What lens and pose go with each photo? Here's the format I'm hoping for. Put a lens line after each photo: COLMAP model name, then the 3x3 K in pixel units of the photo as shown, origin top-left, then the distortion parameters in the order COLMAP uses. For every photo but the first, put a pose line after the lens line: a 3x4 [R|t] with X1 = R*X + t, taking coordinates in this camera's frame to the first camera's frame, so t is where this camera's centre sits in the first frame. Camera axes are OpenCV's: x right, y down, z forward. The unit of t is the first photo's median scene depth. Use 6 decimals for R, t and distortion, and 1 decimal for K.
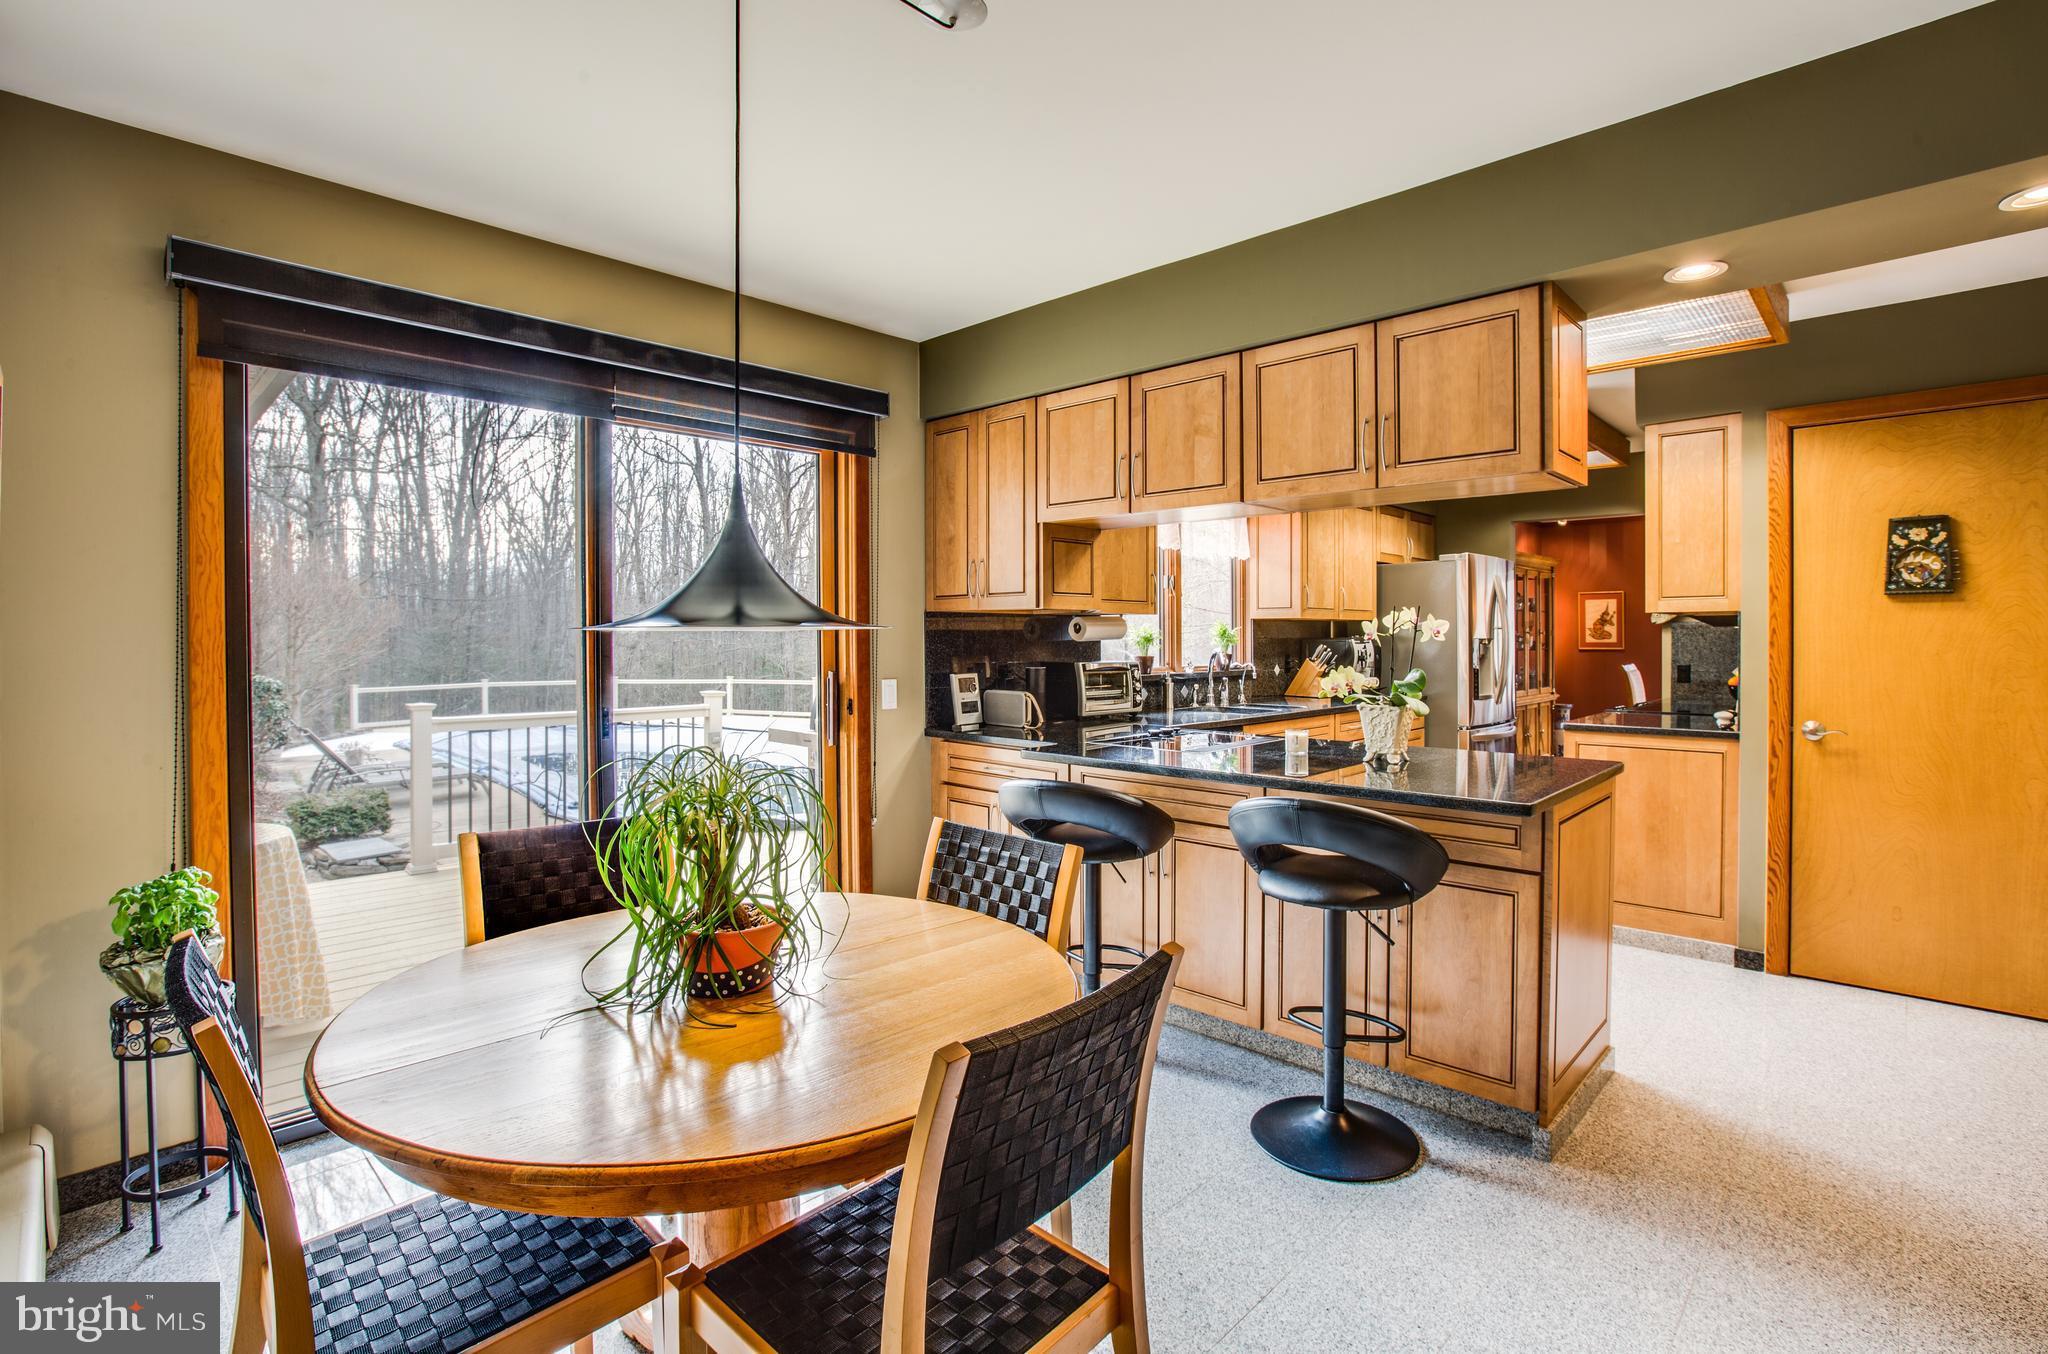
lens RADIAL K [[951.5, 0, 1020.9], [0, 951.5, 660.2], [0, 0, 1]] dist [0.000267, 0.000049]
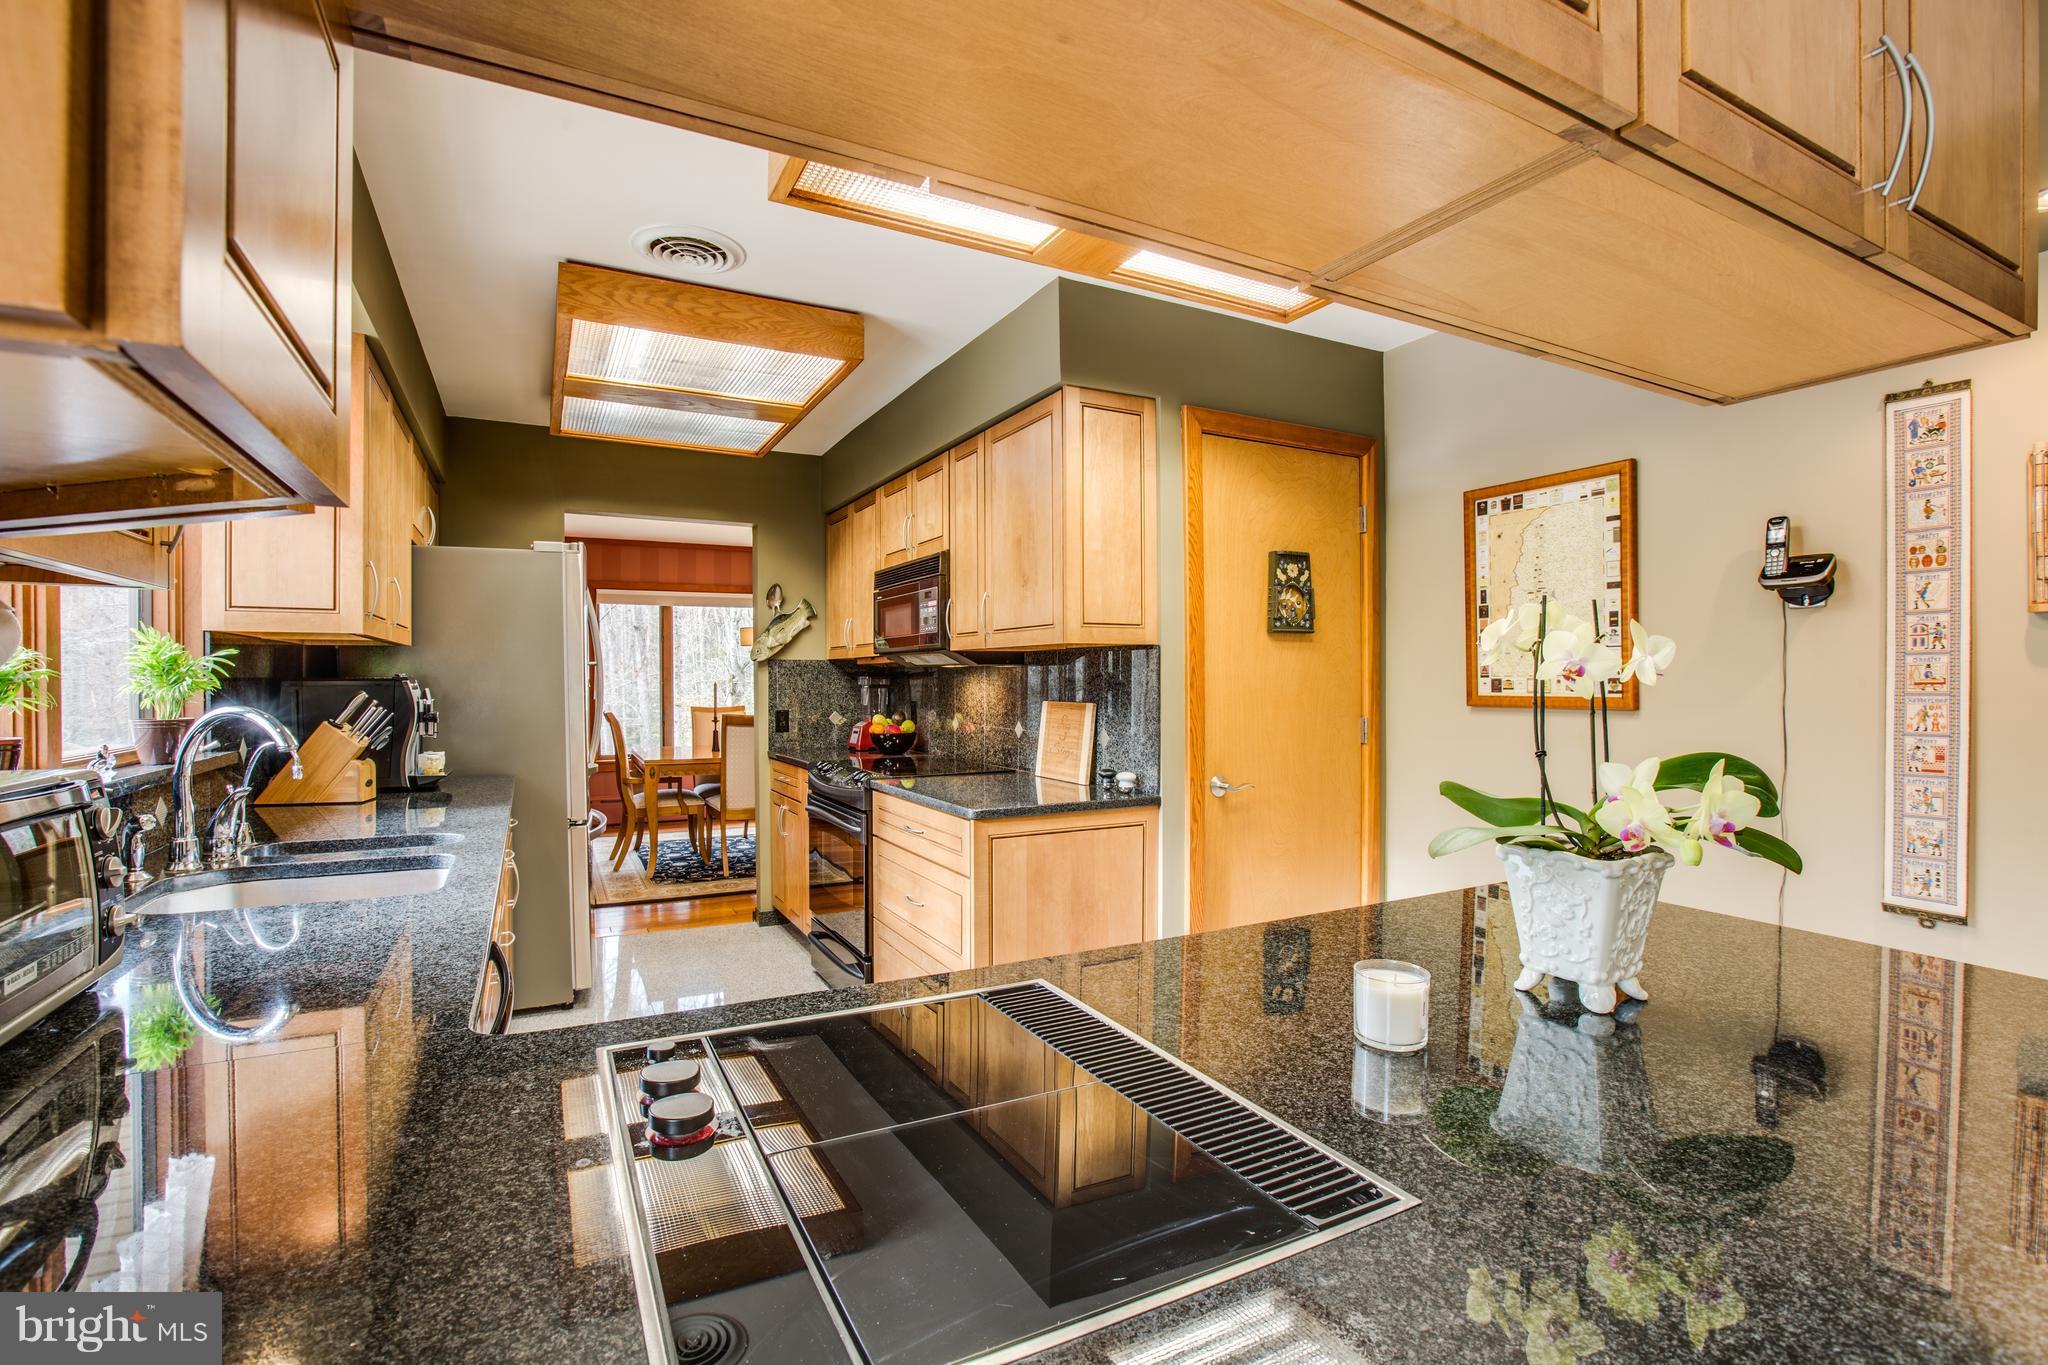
lens RADIAL K [[930.5, 0, 1022.0], [0, 930.5, 686.3], [0, 0, 1]] dist [-0.022298, 0.001204]
pose [[0.322748, -0.001825, 0.946483, -0.027807], [0.020250, 0.999783, -0.004978, -0.016076], [-0.946268, 0.020772, 0.322715, 0.924709]]
